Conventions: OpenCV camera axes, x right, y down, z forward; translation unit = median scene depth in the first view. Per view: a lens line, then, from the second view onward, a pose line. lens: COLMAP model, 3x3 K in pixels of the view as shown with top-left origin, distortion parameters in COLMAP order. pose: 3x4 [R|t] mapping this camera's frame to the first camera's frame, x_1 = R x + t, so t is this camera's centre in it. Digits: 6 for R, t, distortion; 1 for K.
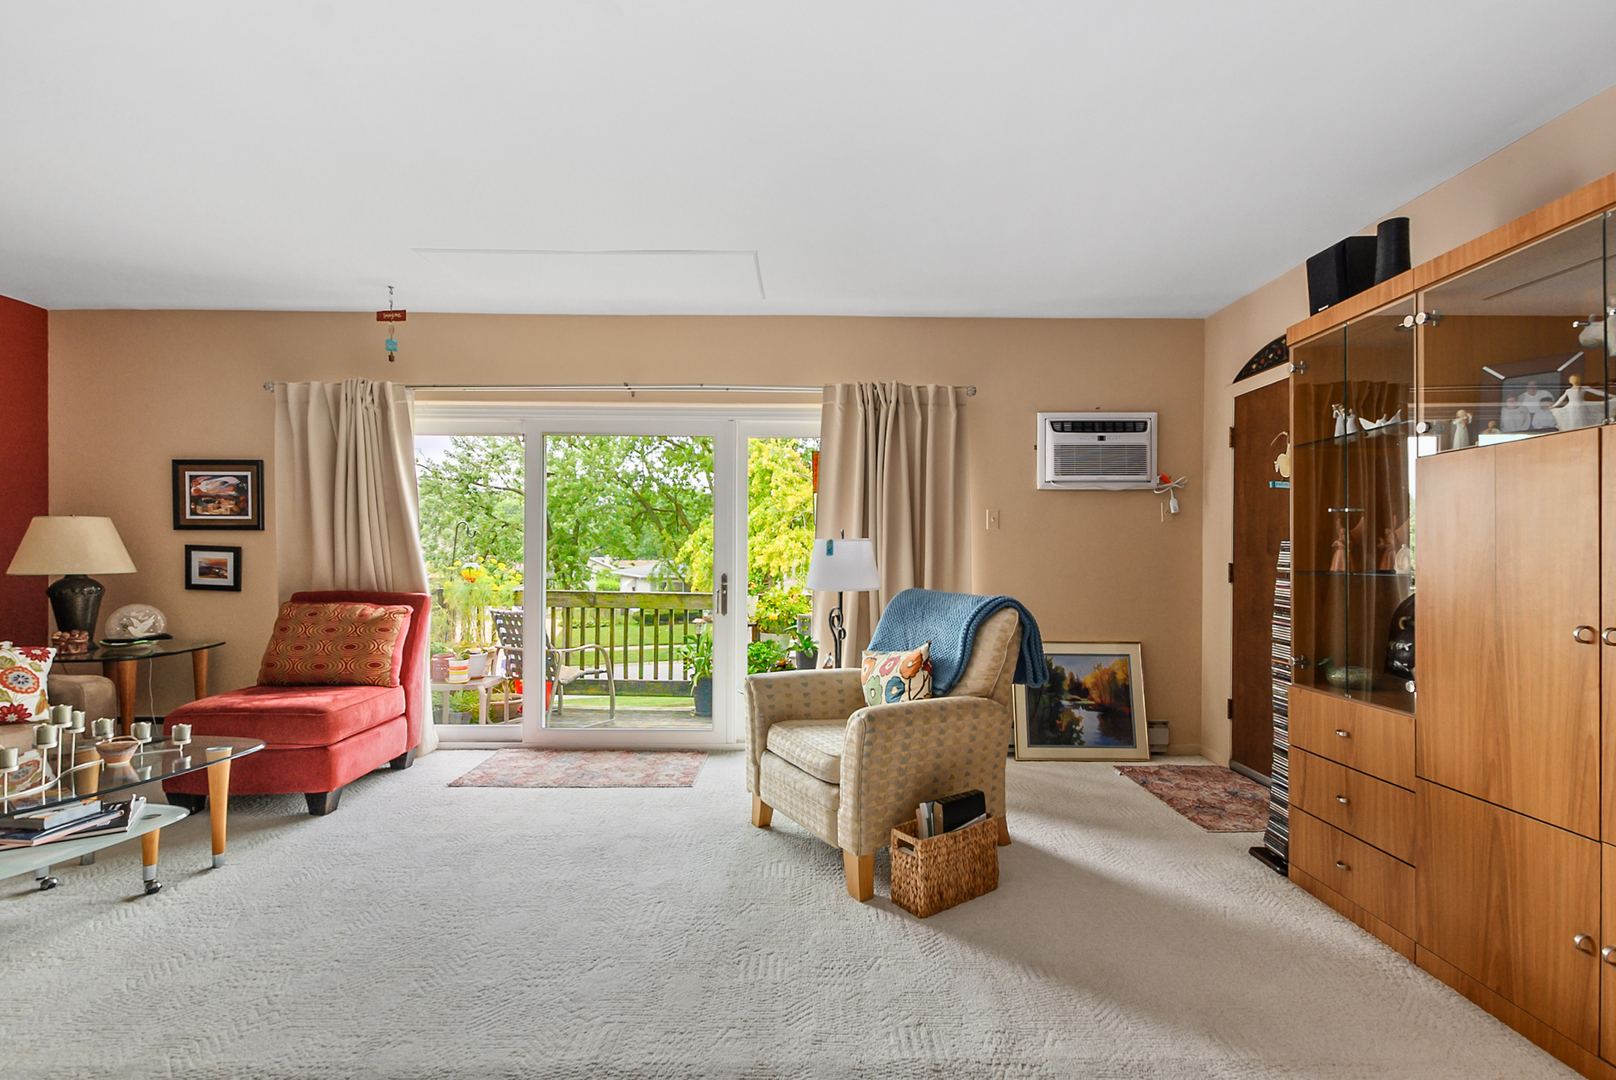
lens RADIAL K [[720.3, 0, 808.4], [0, 720.3, 549.3], [0, 0, 1]] dist [-0.000572, 0.000079]
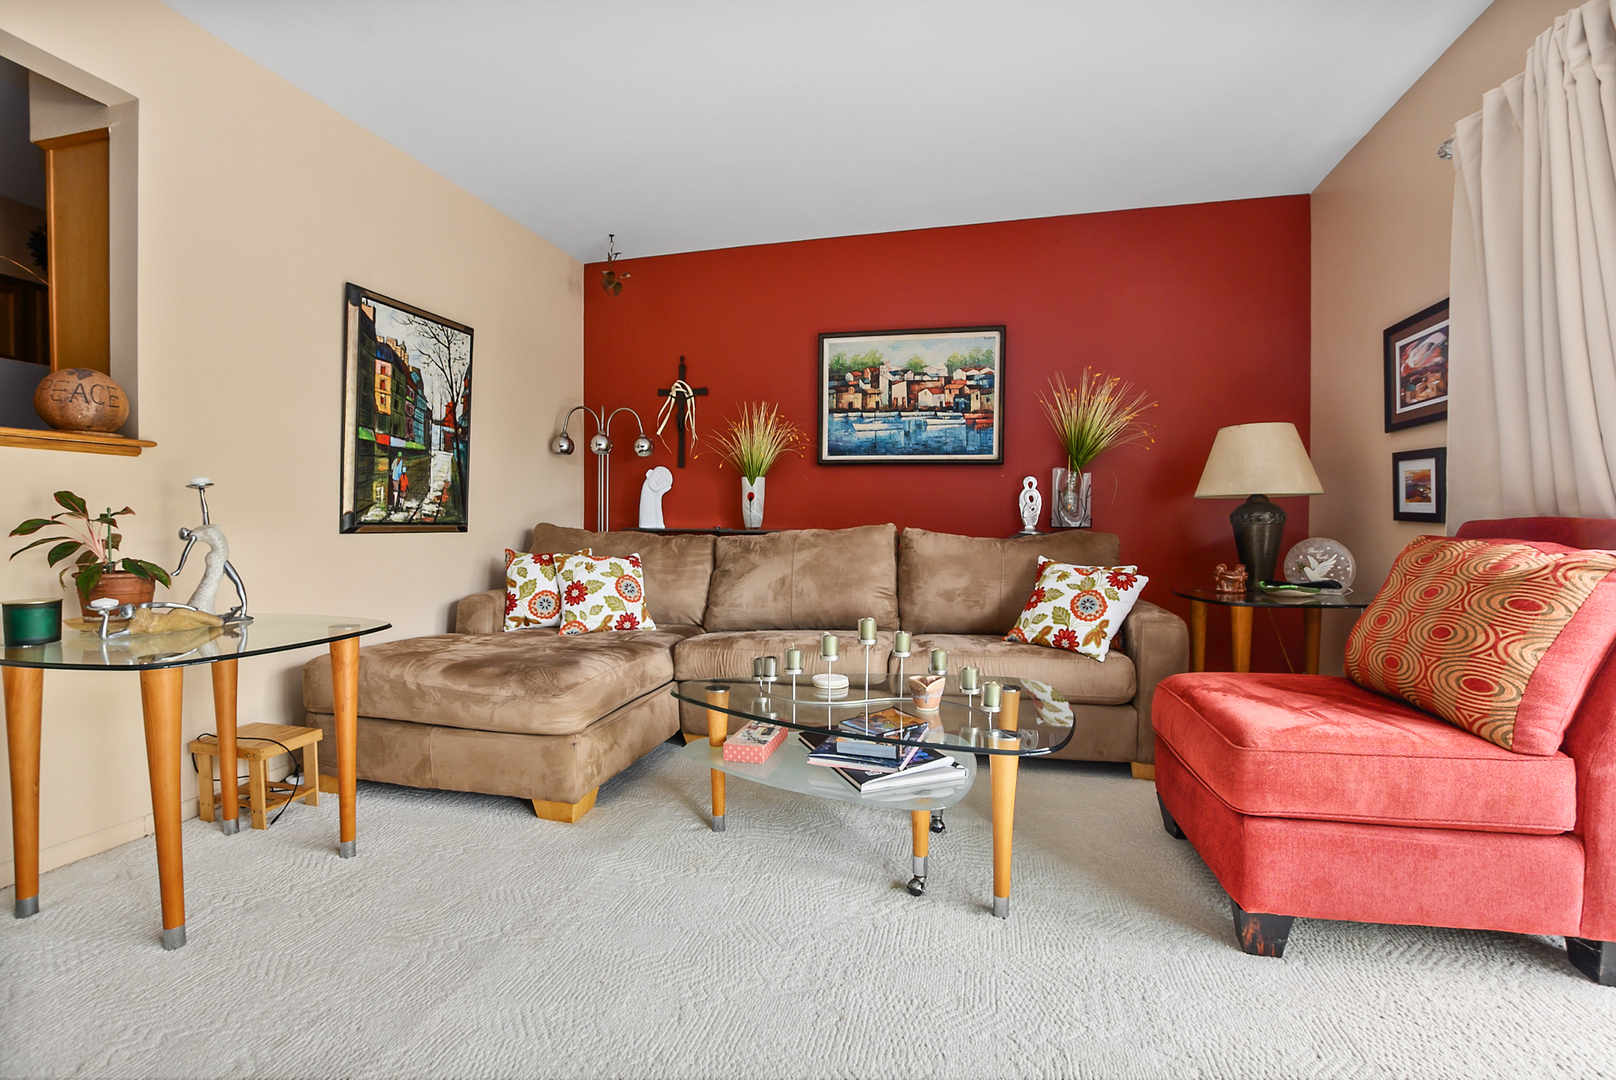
lens RADIAL K [[720.3, 0, 814.6], [0, 720.3, 530.6], [0, 0, 1]] dist [-0.000572, 0.000079]
pose [[-0.224391, 0.006949, -0.974474, -0.107182], [0.008600, 0.999950, 0.005151, 0.063804], [0.974461, -0.007225, -0.224440, 0.697788]]
